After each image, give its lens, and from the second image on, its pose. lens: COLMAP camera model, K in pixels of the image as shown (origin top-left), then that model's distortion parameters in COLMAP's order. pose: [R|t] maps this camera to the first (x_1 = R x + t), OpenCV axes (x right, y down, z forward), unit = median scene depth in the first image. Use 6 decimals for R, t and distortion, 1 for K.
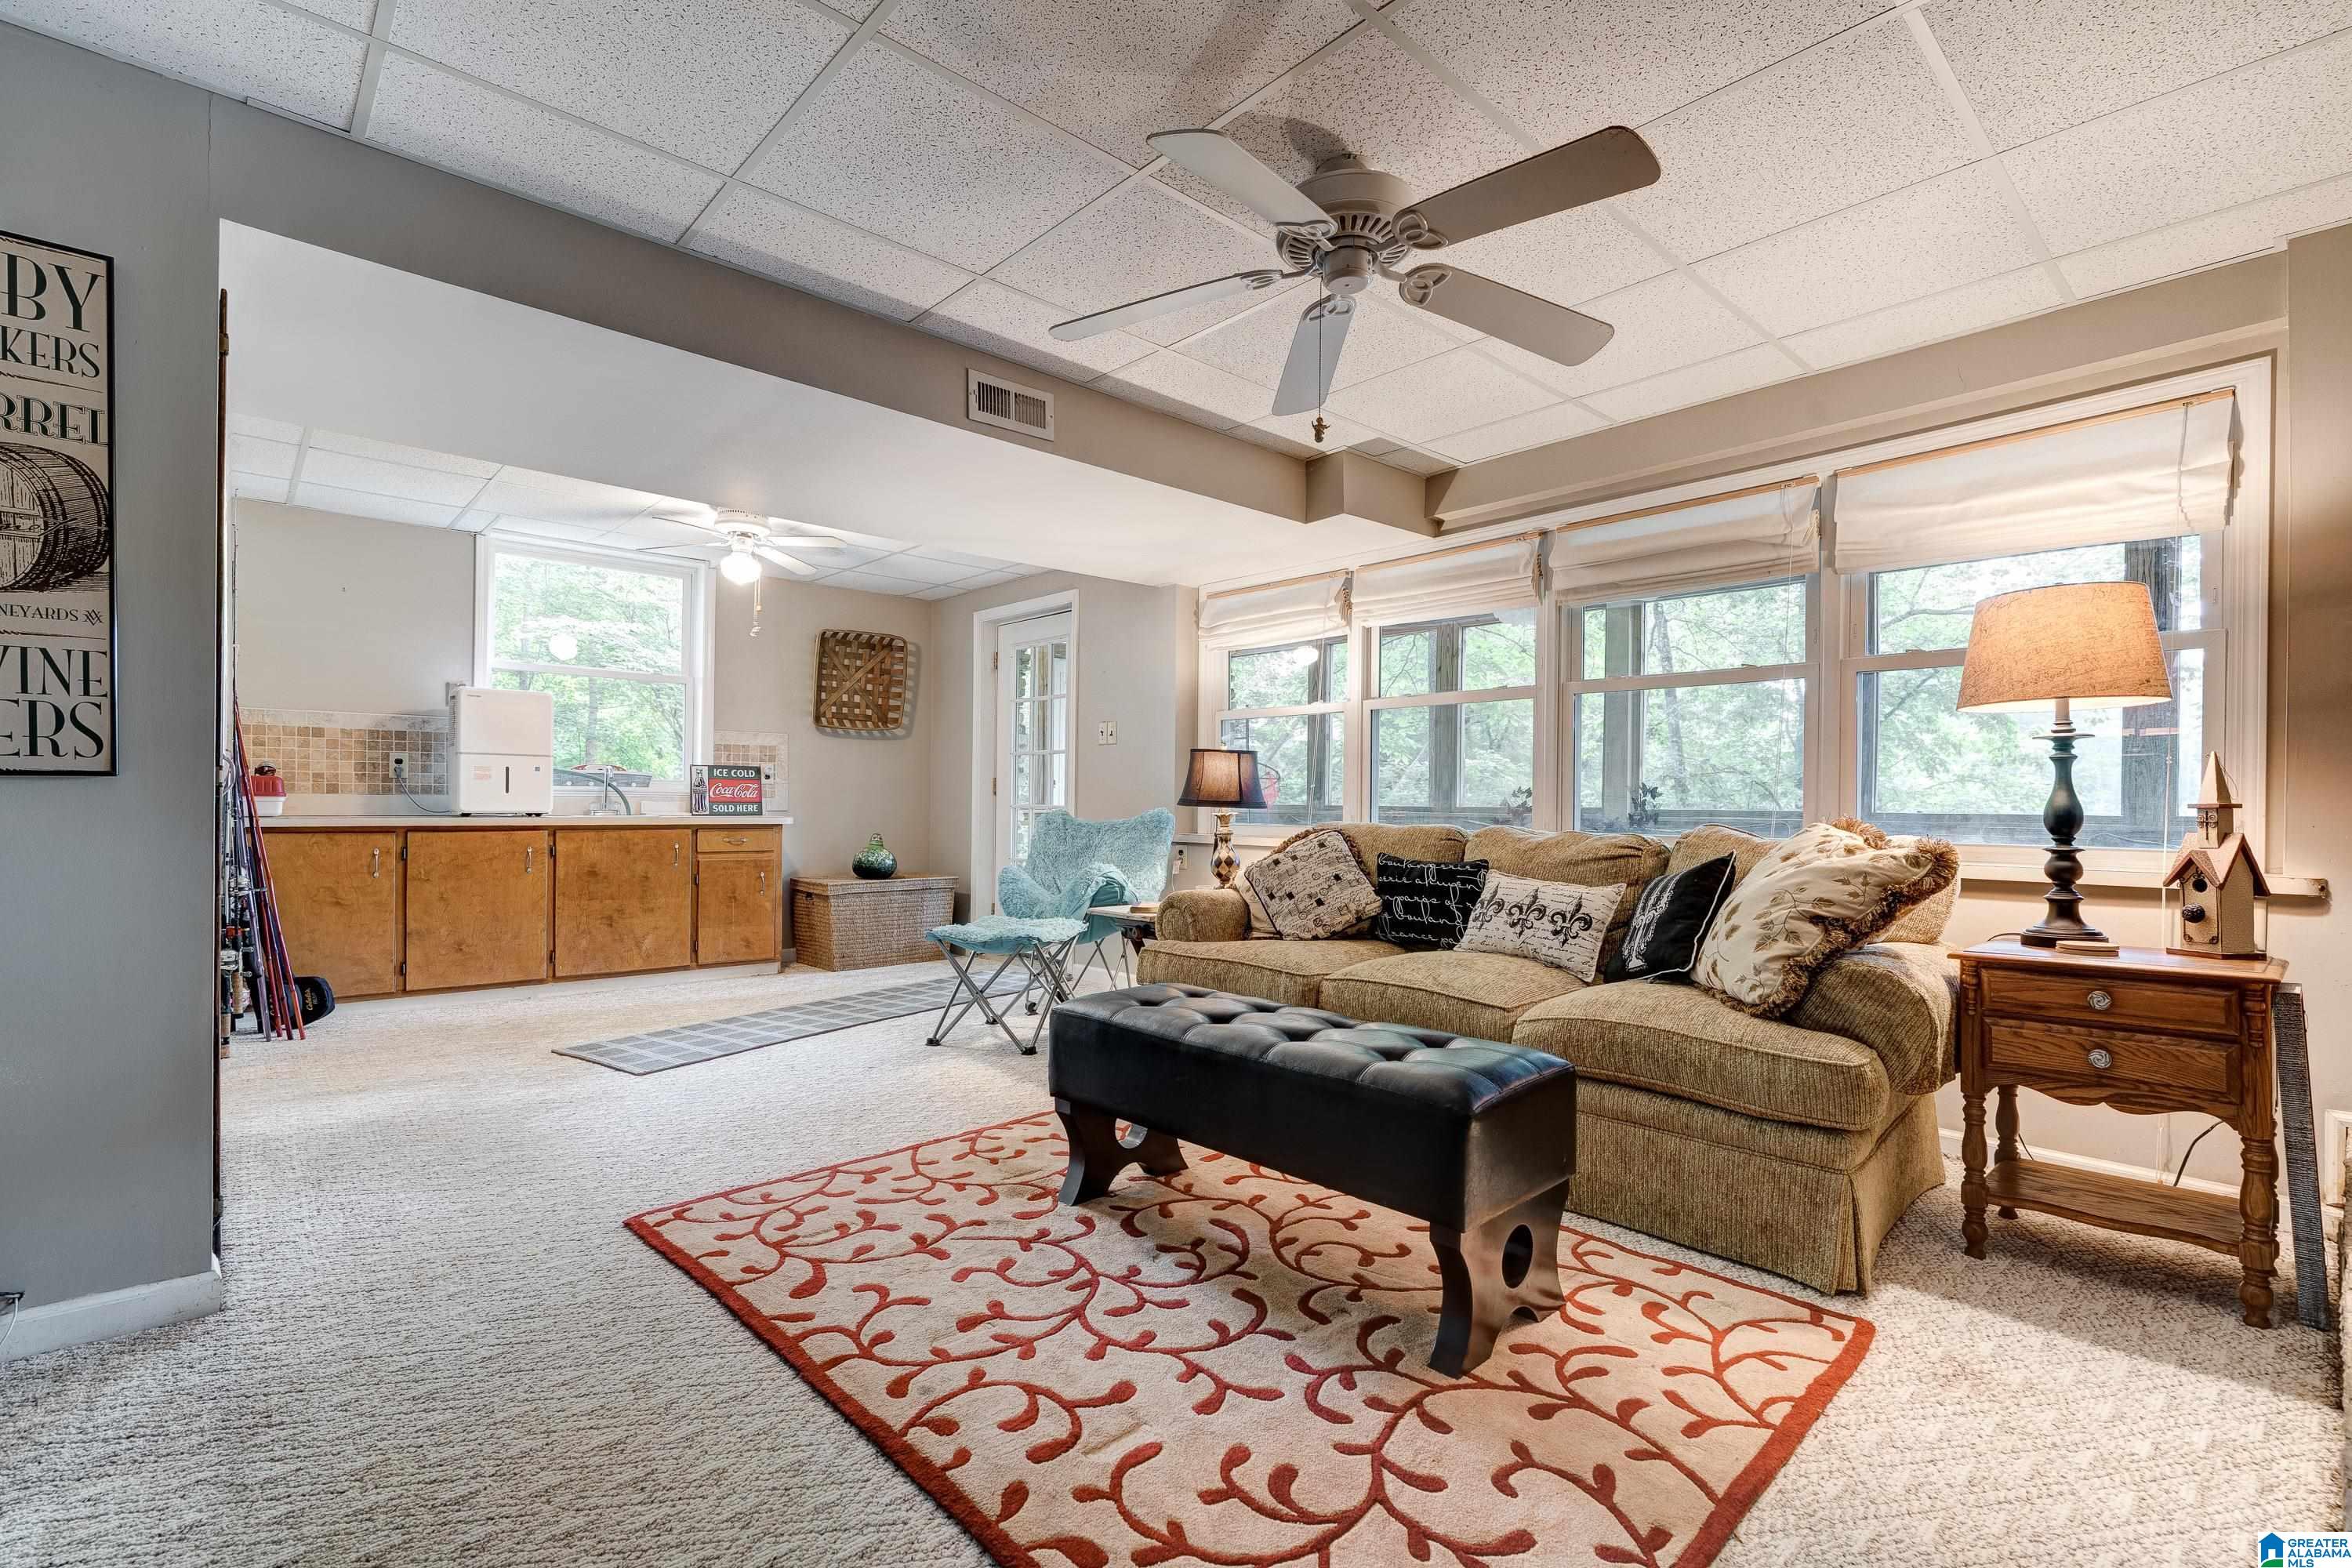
lens RADIAL K [[1069.6, 0, 1179.2], [0, 1069.6, 795.2], [0, 0, 1]] dist [-0.000507, -0.000174]
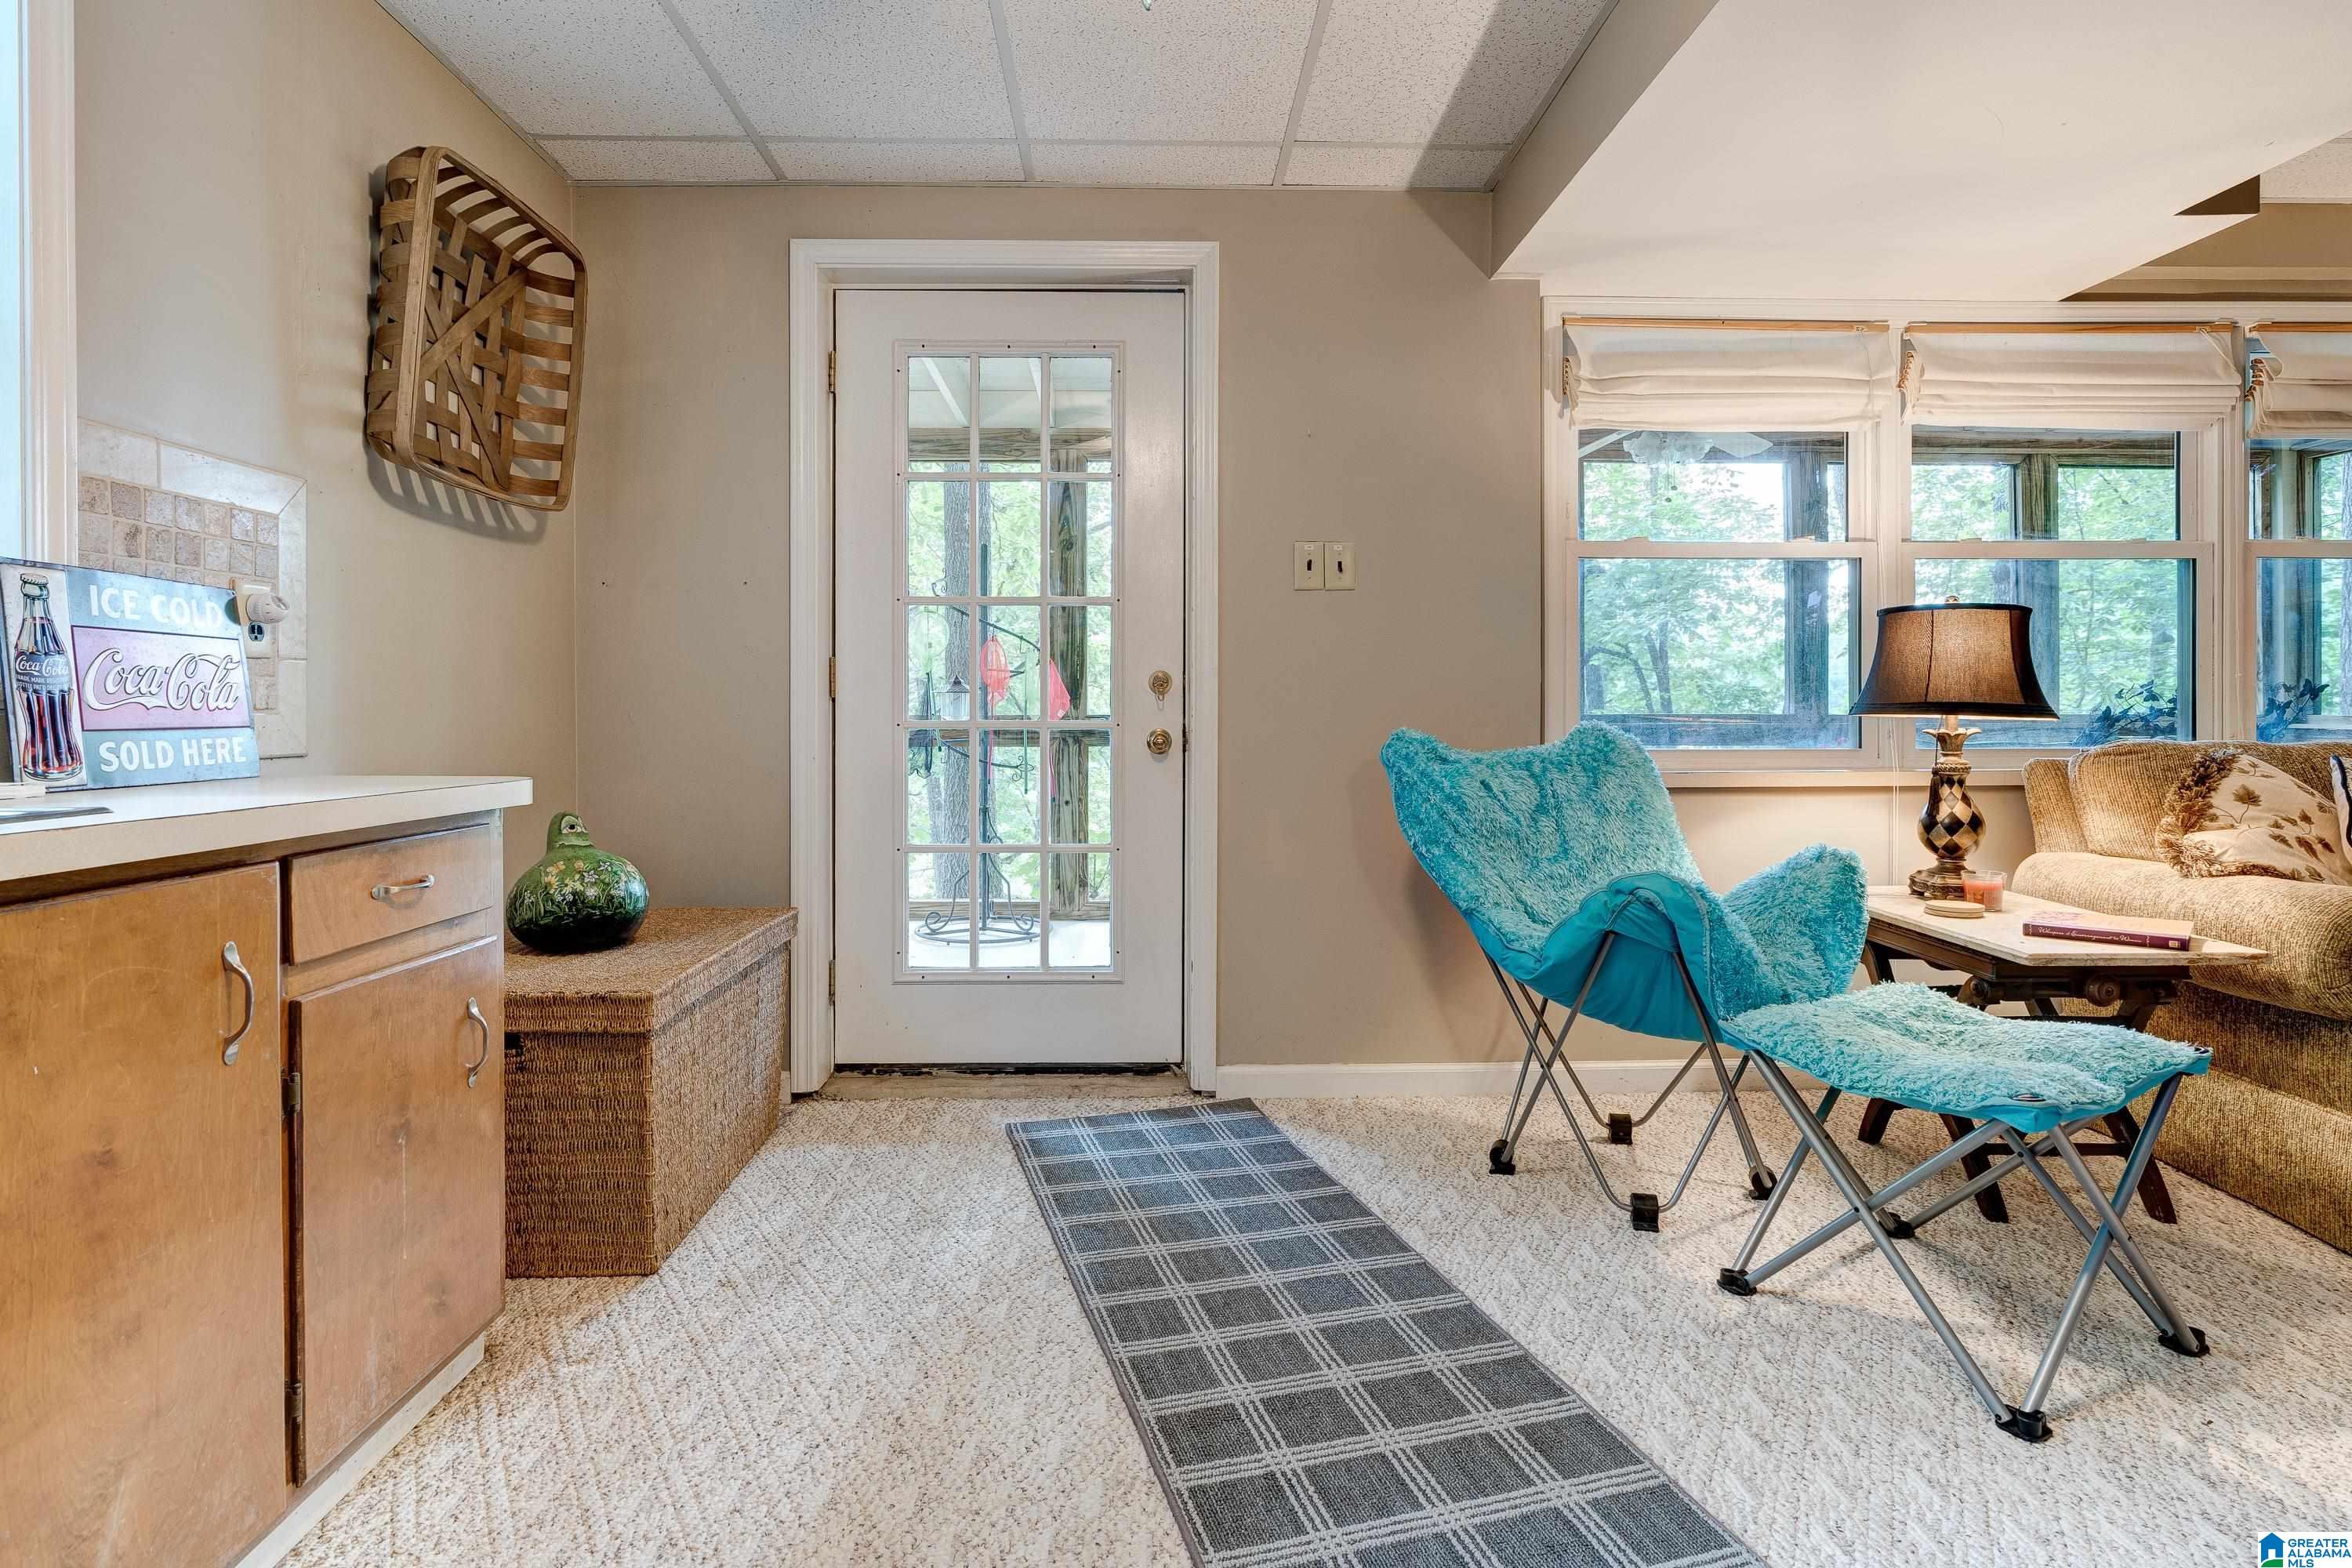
lens RADIAL K [[1179.9, 0, 1174.6], [0, 1179.9, 708.7], [0, 0, 1]] dist [-0.003891, -0.000438]
pose [[0.663301, -0.008818, 0.748301, -0.481876], [0.001835, 0.999947, 0.010156, -0.000037], [-0.748351, -0.005363, 0.663282, 0.676280]]
